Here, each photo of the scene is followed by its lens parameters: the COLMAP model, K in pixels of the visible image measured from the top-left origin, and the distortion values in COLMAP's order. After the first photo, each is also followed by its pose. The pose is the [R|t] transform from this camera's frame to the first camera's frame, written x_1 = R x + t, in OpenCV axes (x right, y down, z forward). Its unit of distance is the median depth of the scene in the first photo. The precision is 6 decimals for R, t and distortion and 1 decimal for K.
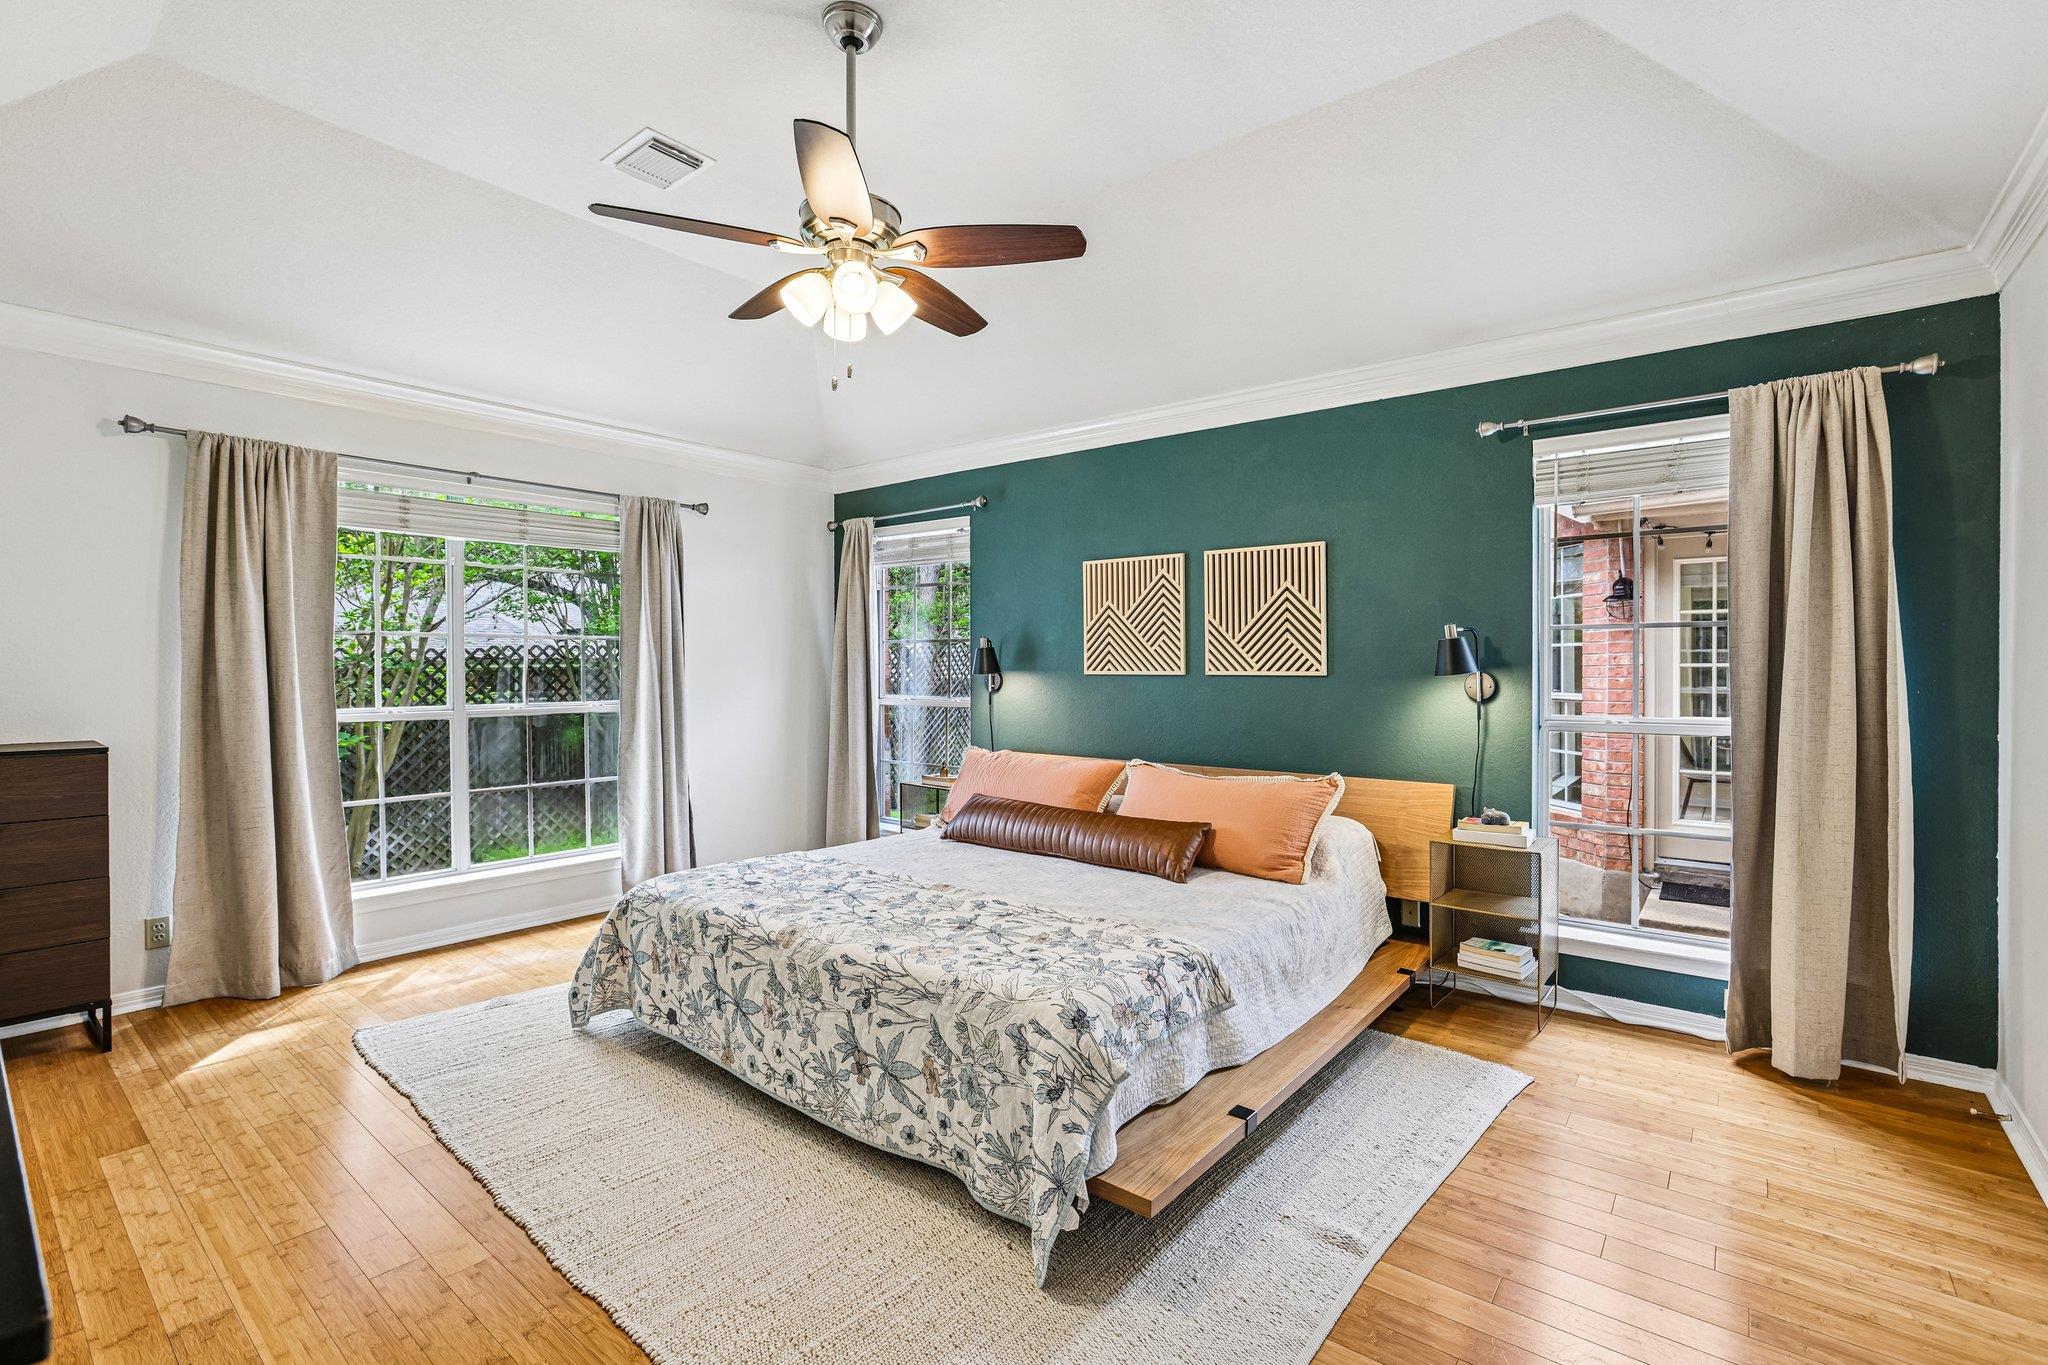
lens RADIAL K [[936.9, 0, 1029.4], [0, 936.9, 684.4], [0, 0, 1]] dist [-0.035746, 0.001157]
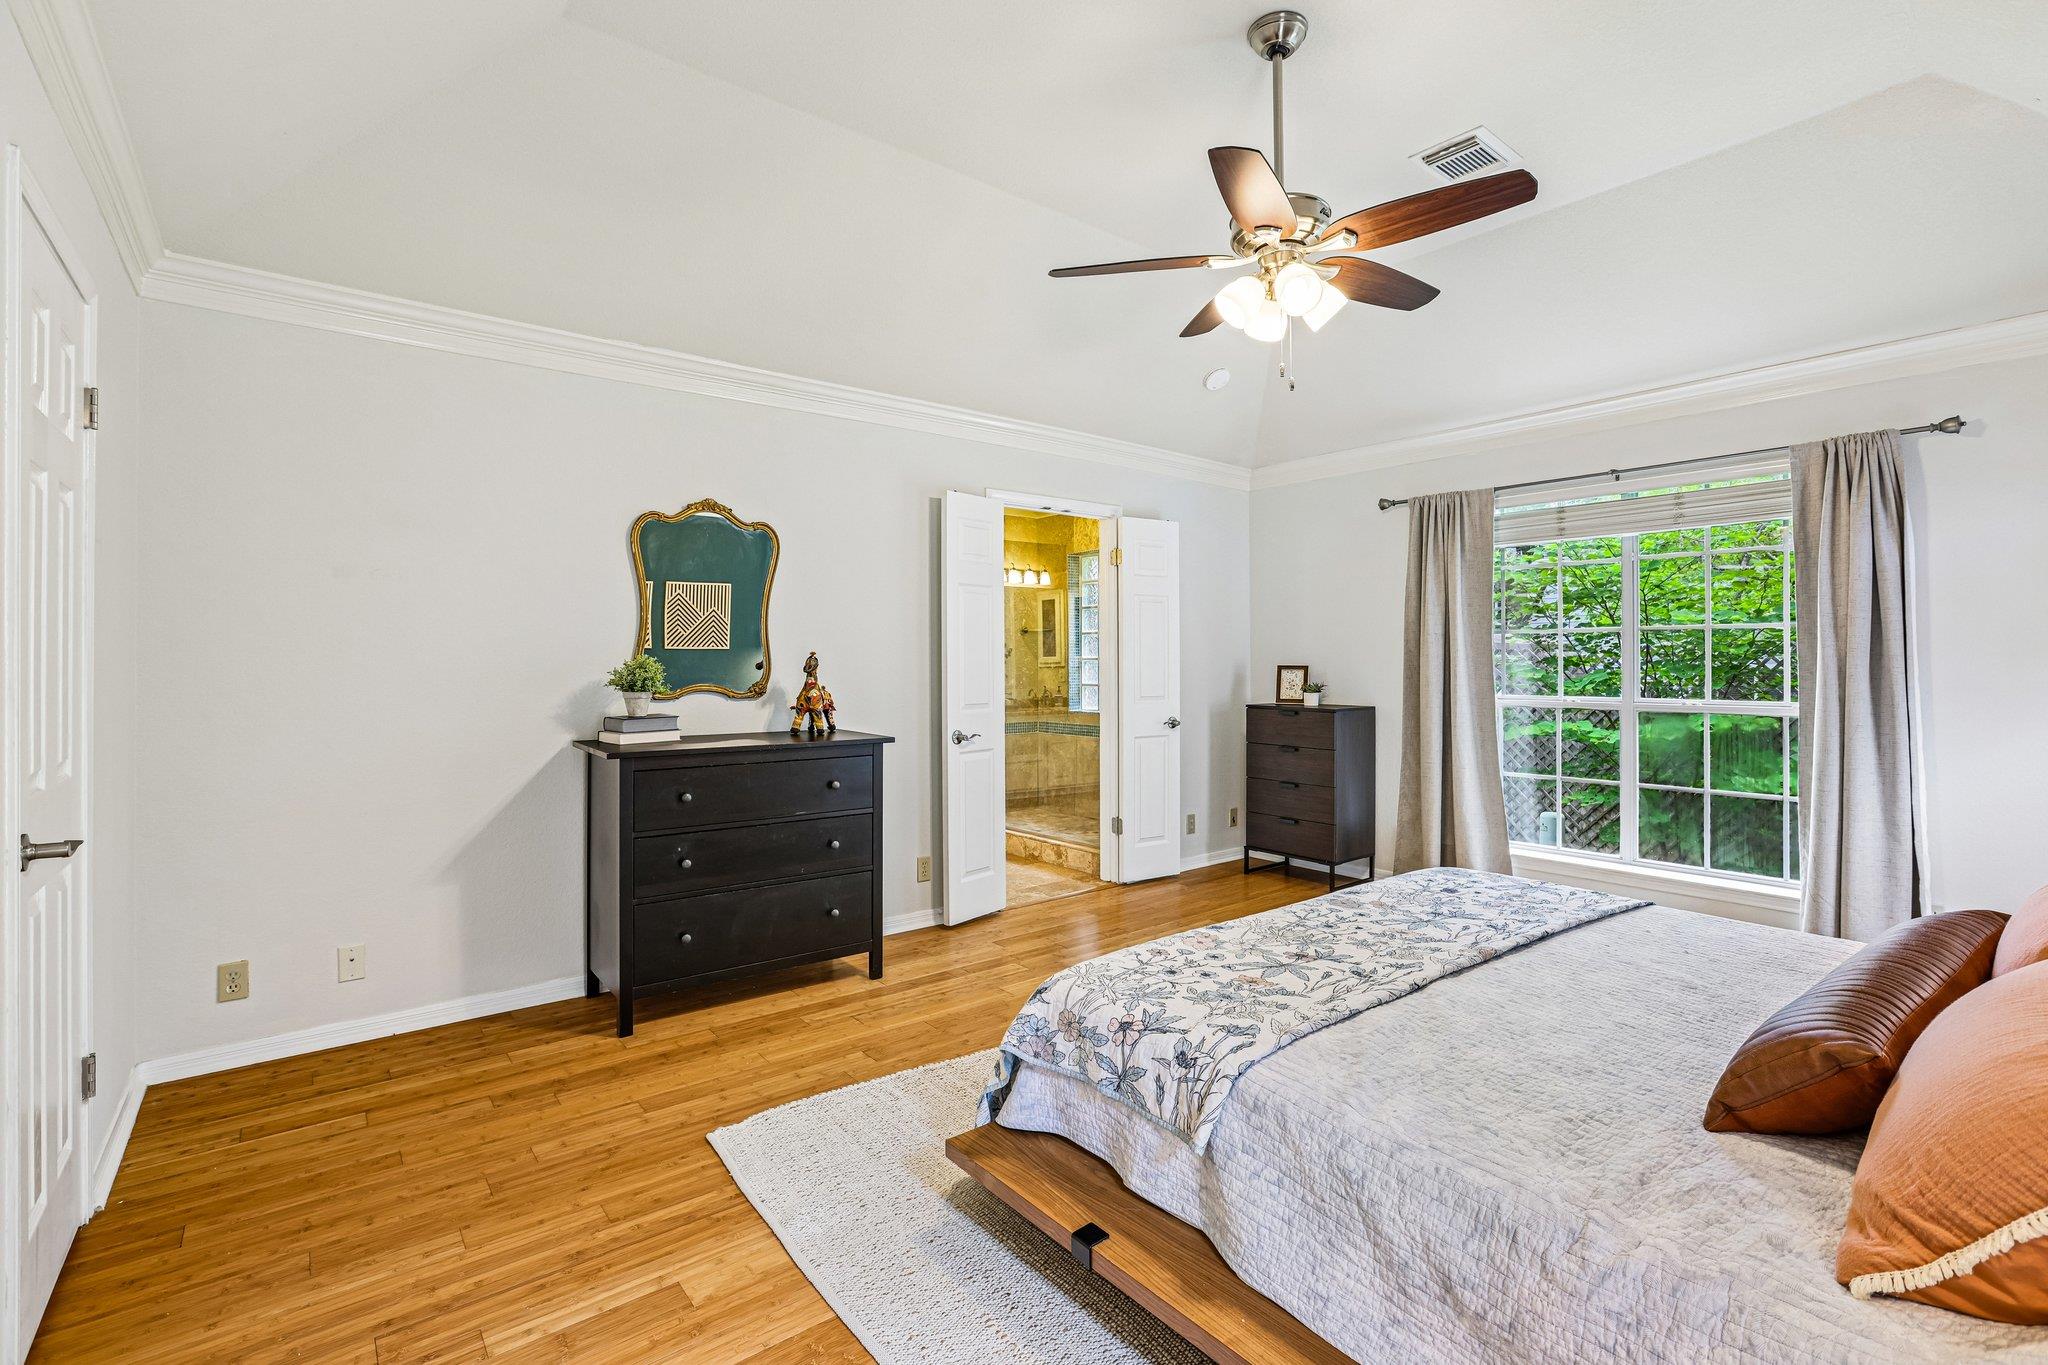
lens RADIAL K [[936.9, 0, 1033.6], [0, 936.9, 665.6], [0, 0, 1]] dist [-0.035746, 0.001157]
pose [[-0.225606, 0.001140, -0.974218, 0.822052], [-0.015534, 0.999868, 0.004767, -0.013099], [0.974095, 0.016209, -0.225558, 0.930227]]
